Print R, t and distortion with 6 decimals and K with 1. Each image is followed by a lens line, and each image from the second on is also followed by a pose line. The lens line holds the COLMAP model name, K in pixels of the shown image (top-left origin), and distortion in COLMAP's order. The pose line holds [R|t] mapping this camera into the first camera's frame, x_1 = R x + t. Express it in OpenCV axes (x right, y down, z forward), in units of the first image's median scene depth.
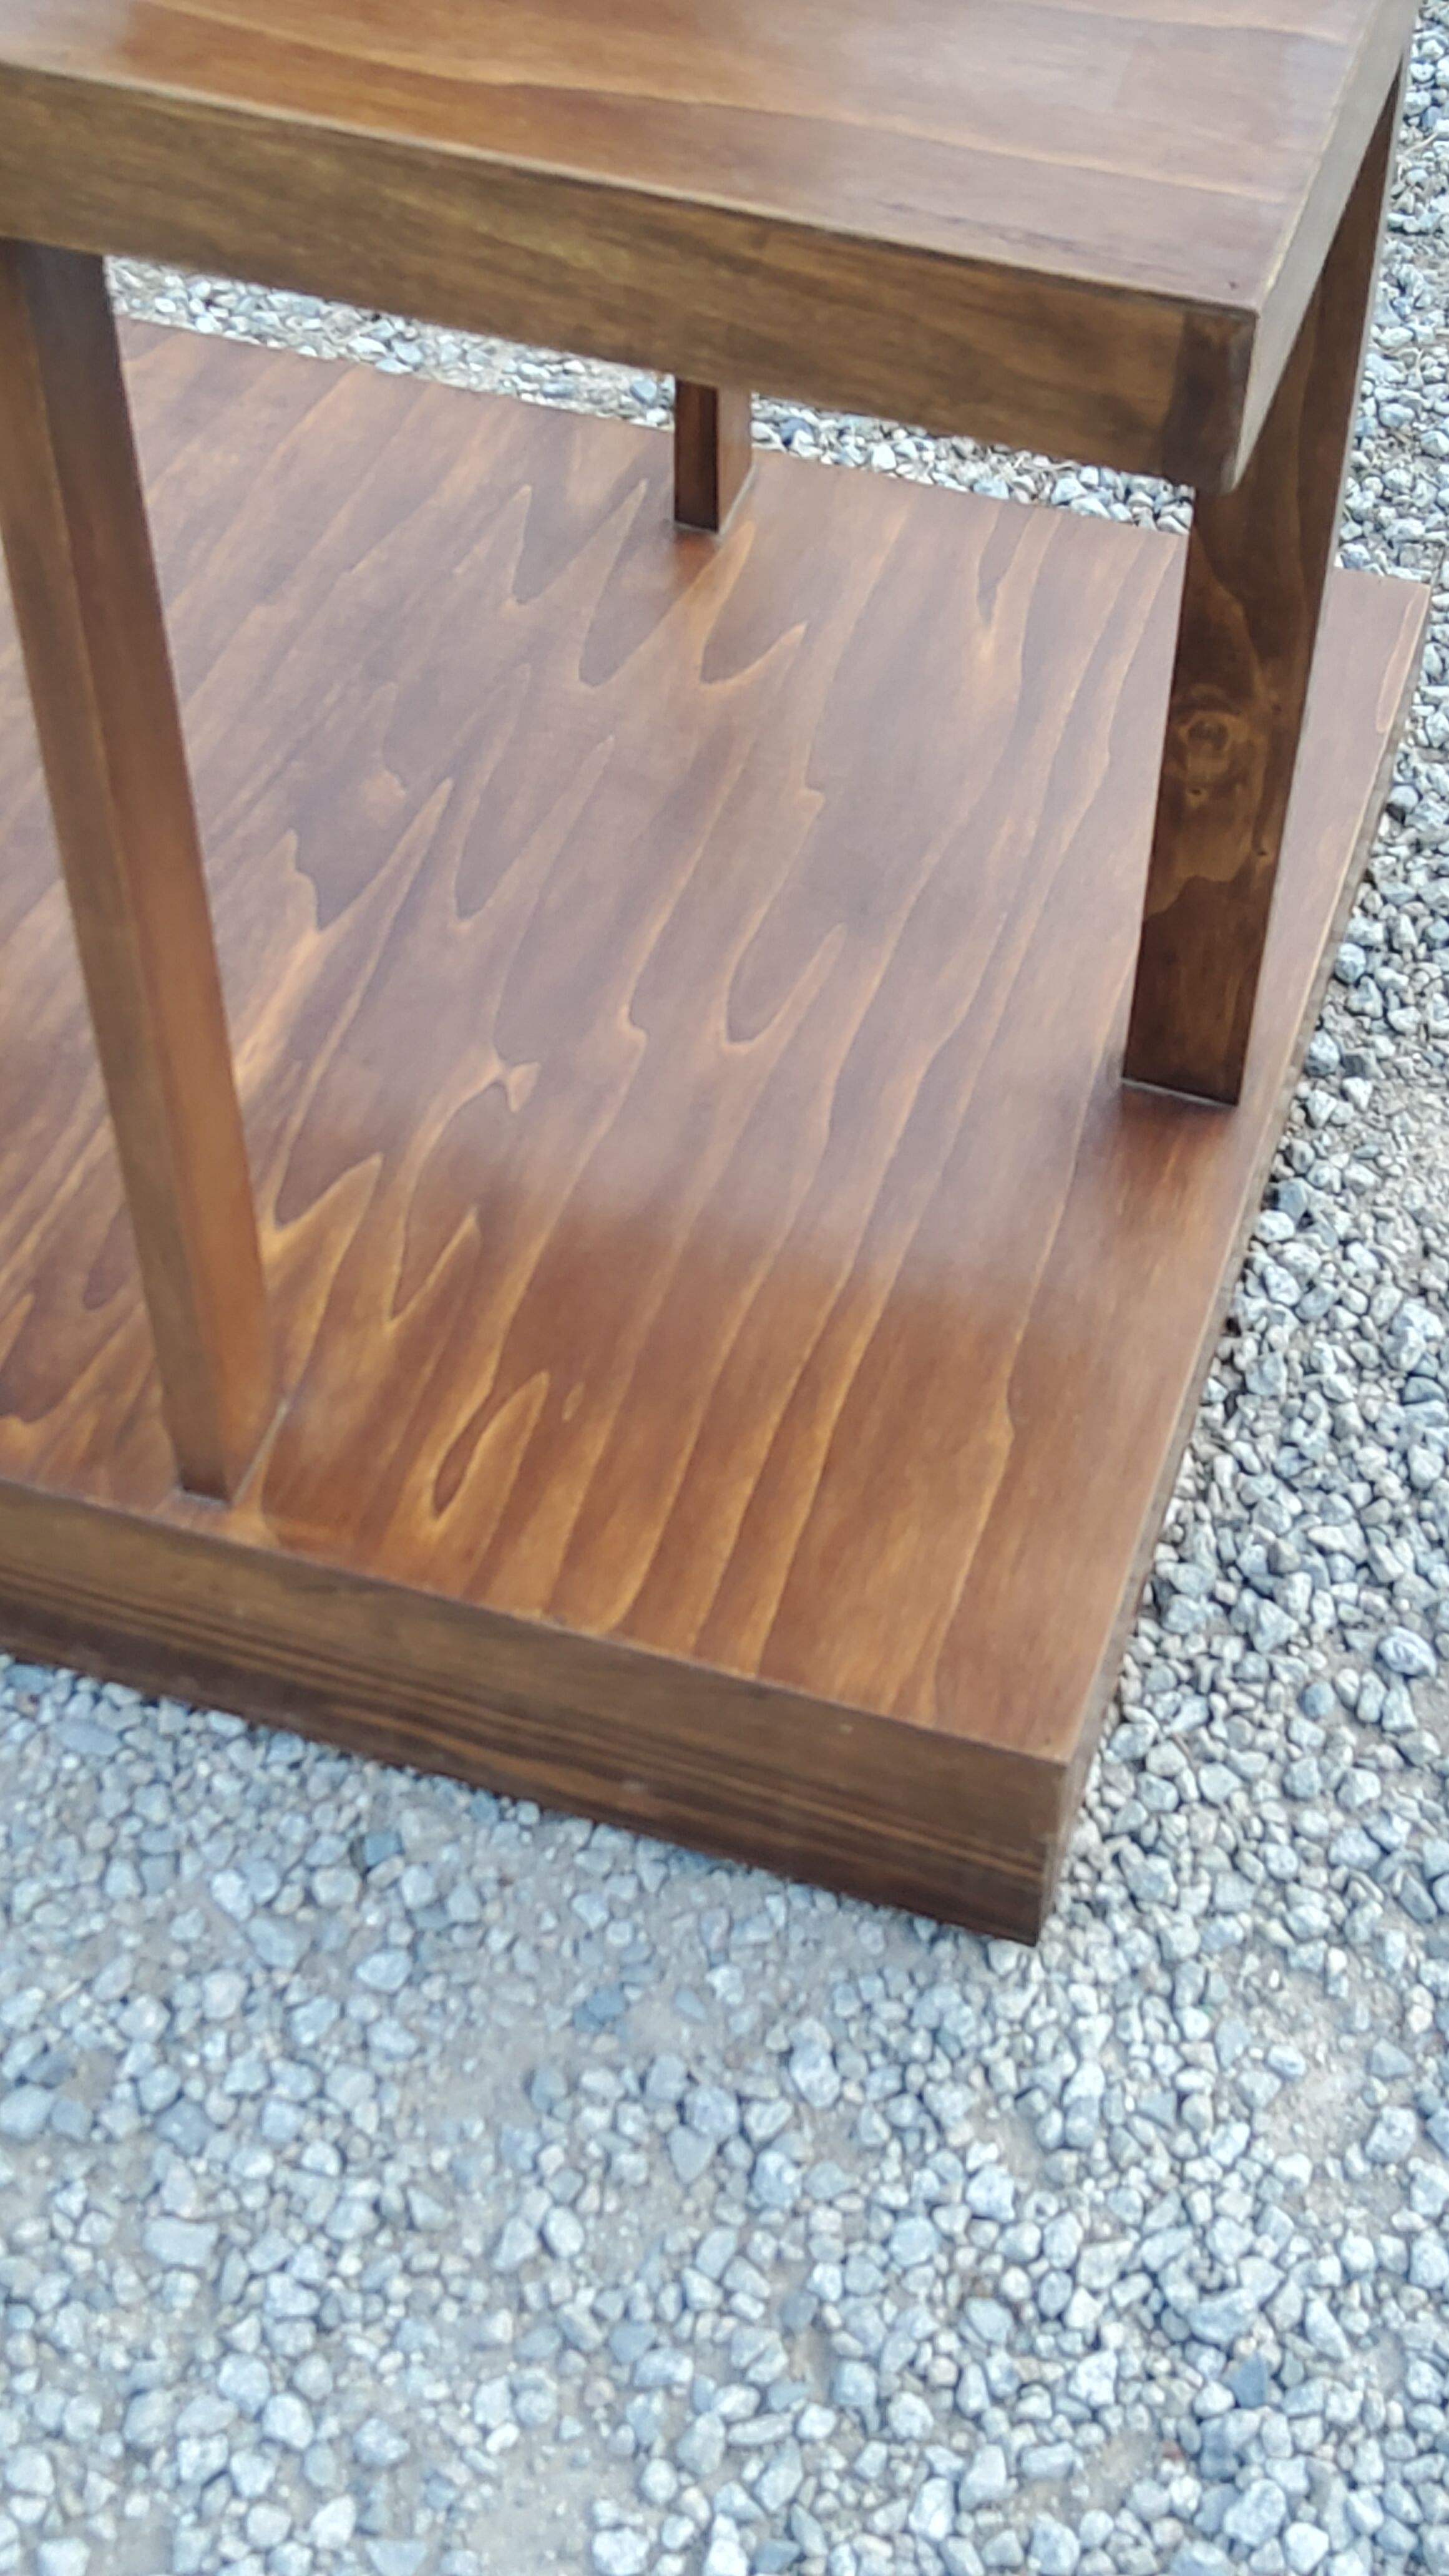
lens RADIAL K [[3833.9, 0, 737.6], [0, 3833.9, 1255.2], [0, 0, 1]] dist [0.109422, 0.000000]
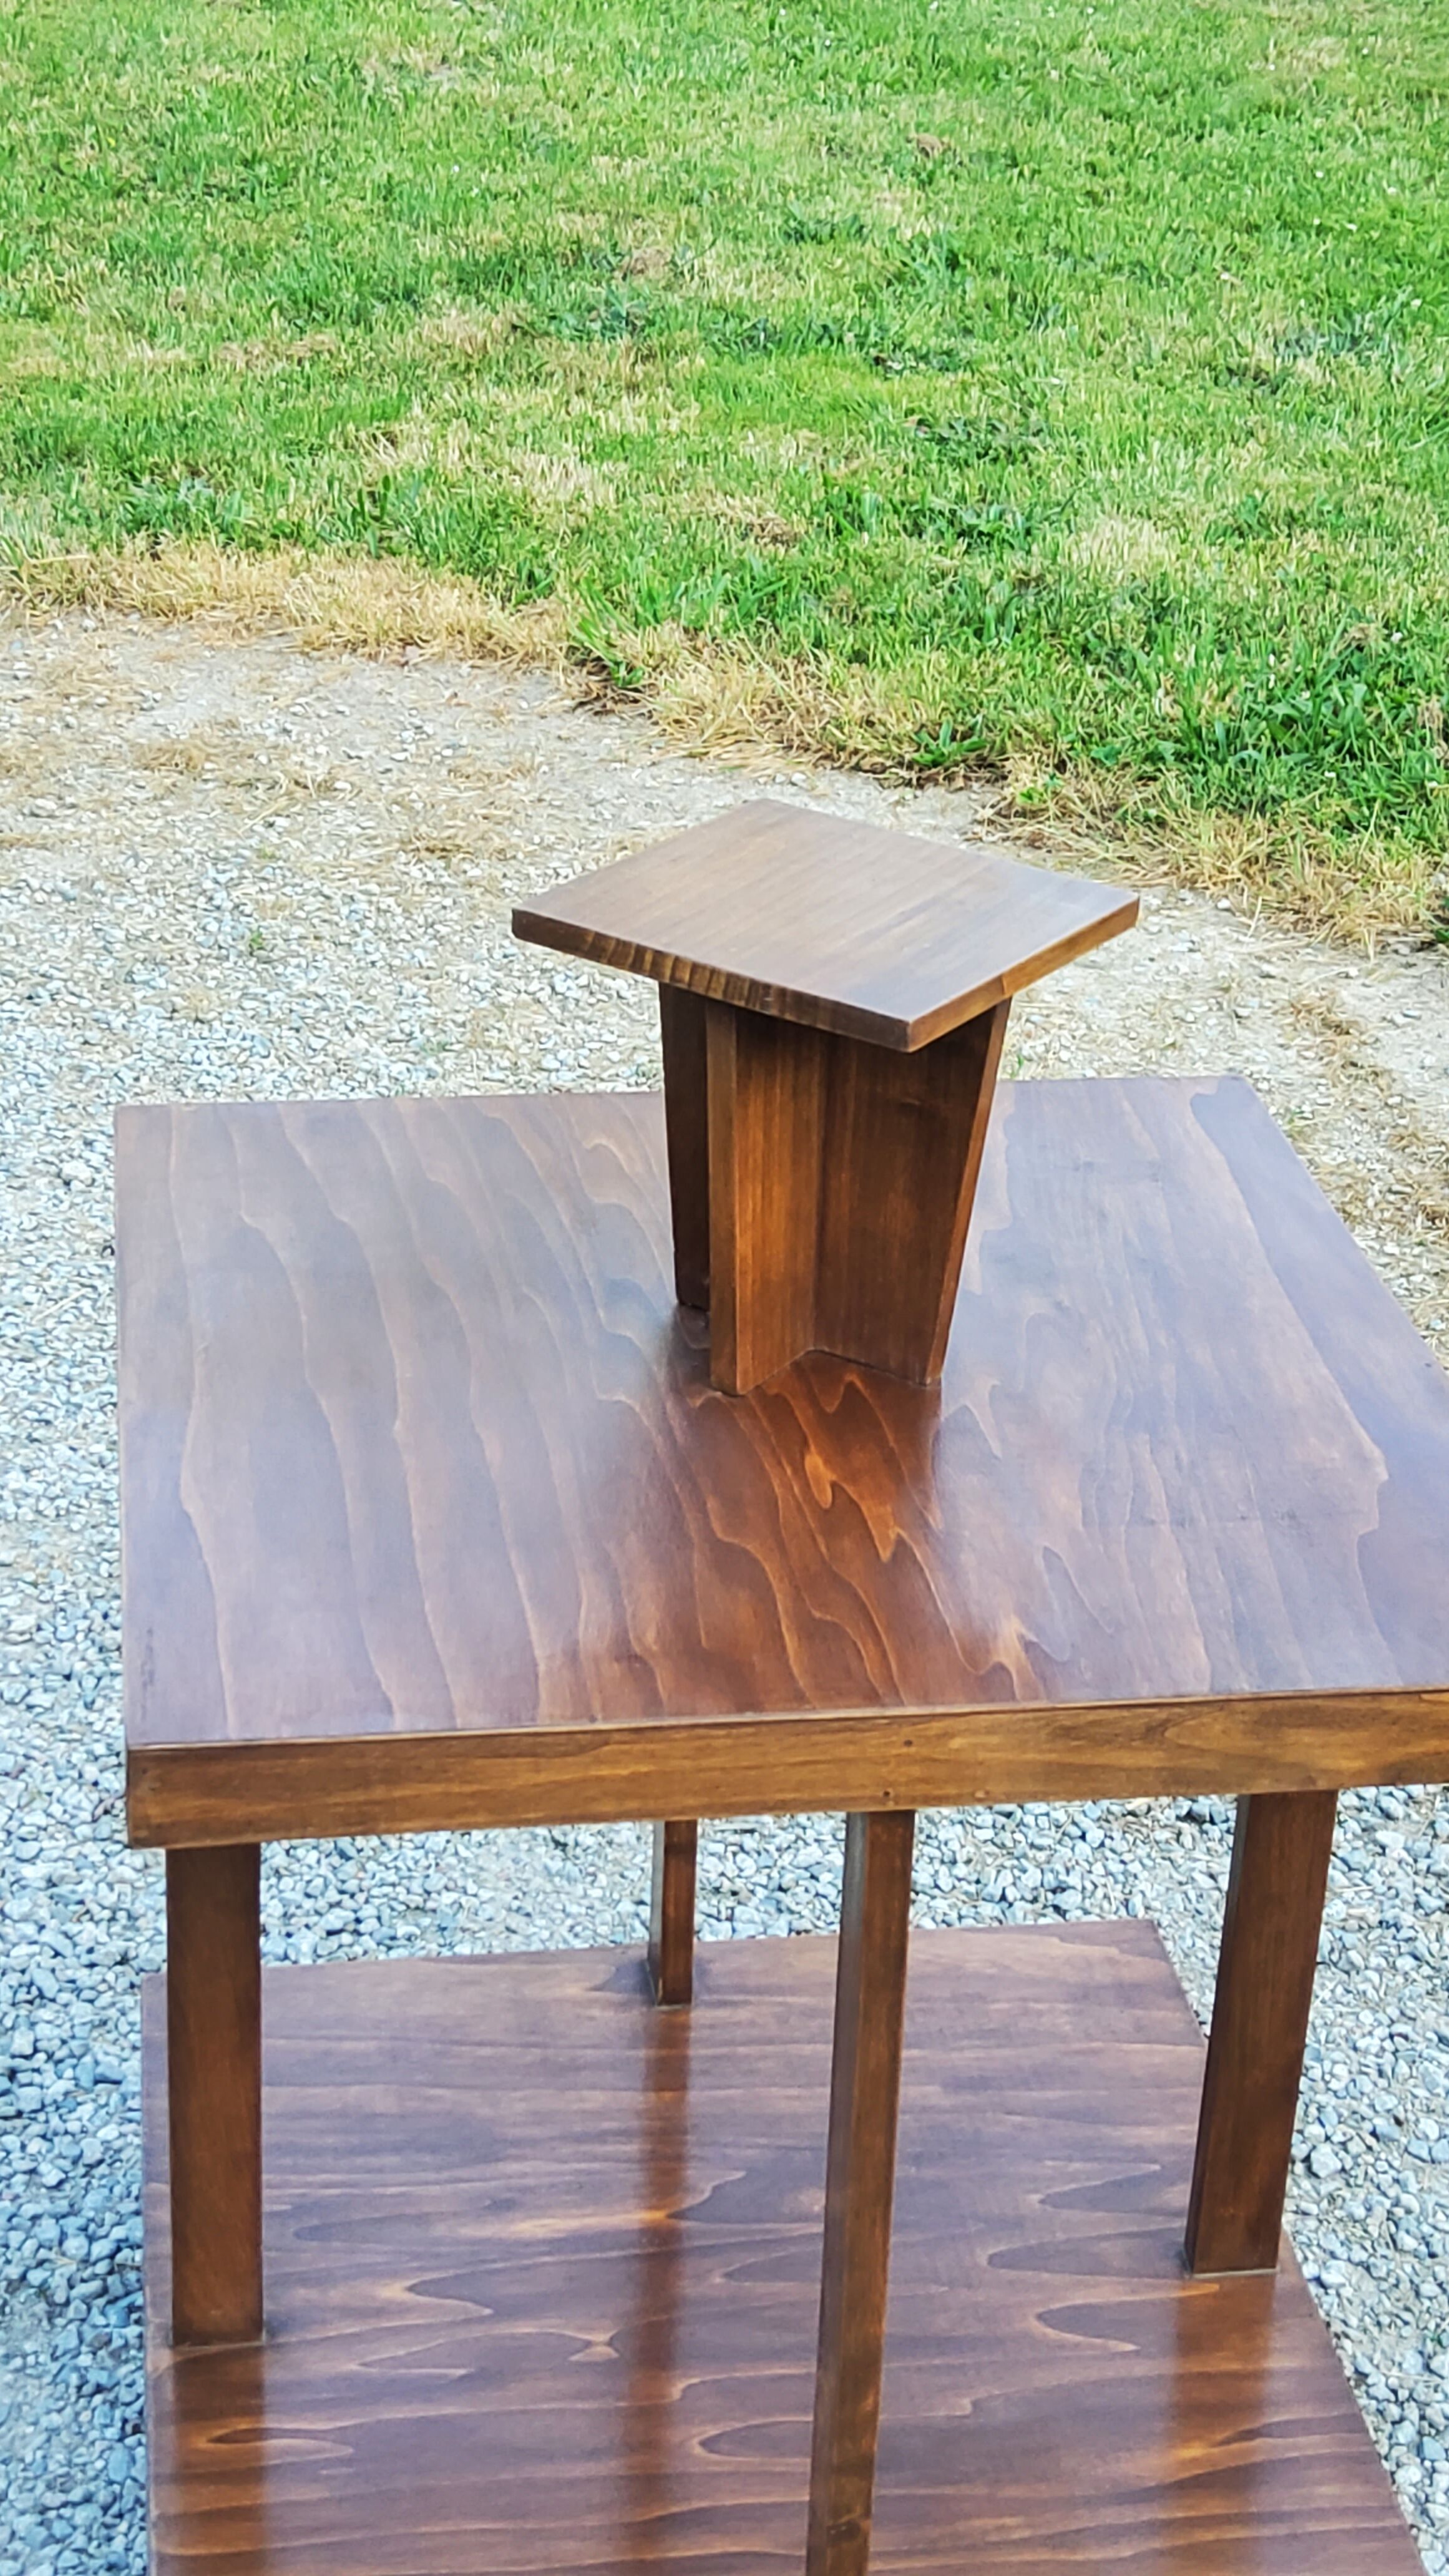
lens RADIAL K [[3833.9, 0, 732.3], [0, 3833.9, 1254.4], [0, 0, 1]] dist [0.109422, 0.000000]
pose [[0.443112, 0.404061, -0.800242, 0.951038], [-0.709209, 0.704015, -0.037231, -0.317165], [0.548339, 0.584036, 0.598521, -0.038764]]
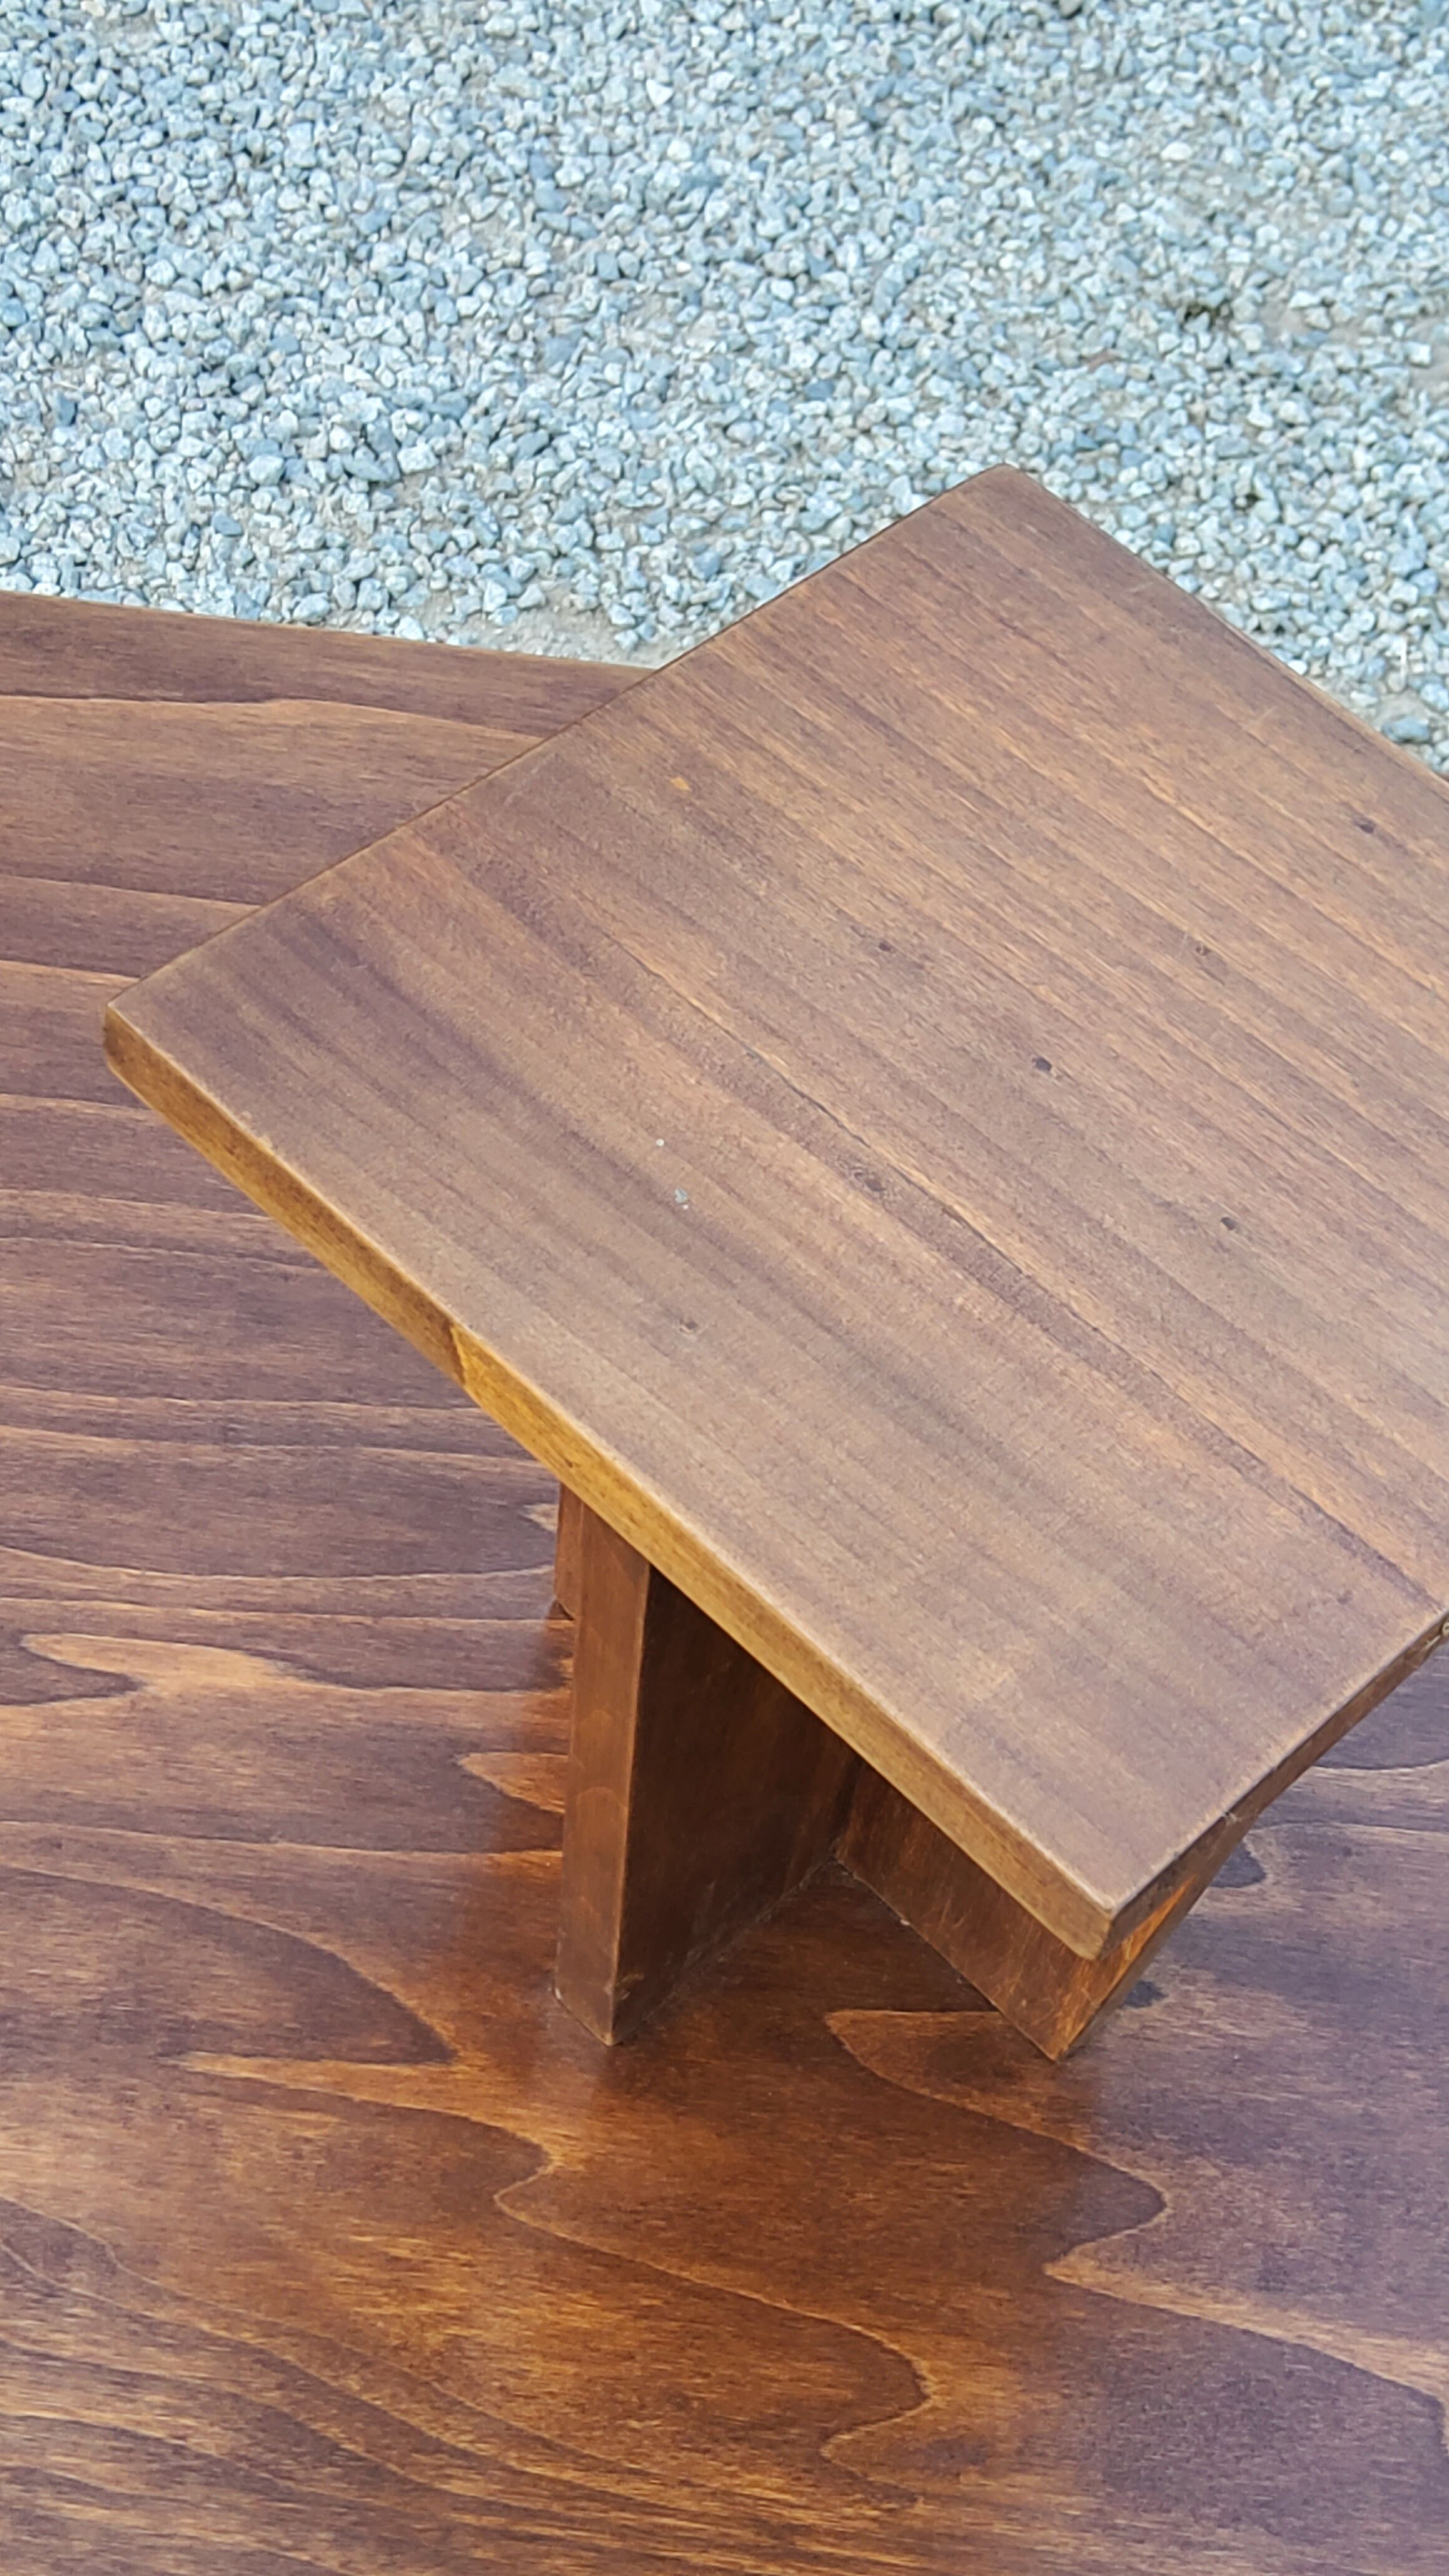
lens RADIAL K [[3833.9, 0, 746.5], [0, 3833.9, 1273.0], [0, 0, 1]] dist [0.109422, 0.000000]
pose [[-0.955474, 0.125962, -0.266839, 0.079603], [-0.287405, -0.192423, 0.938281, -0.859416], [0.066842, 0.973194, 0.220057, 0.575646]]
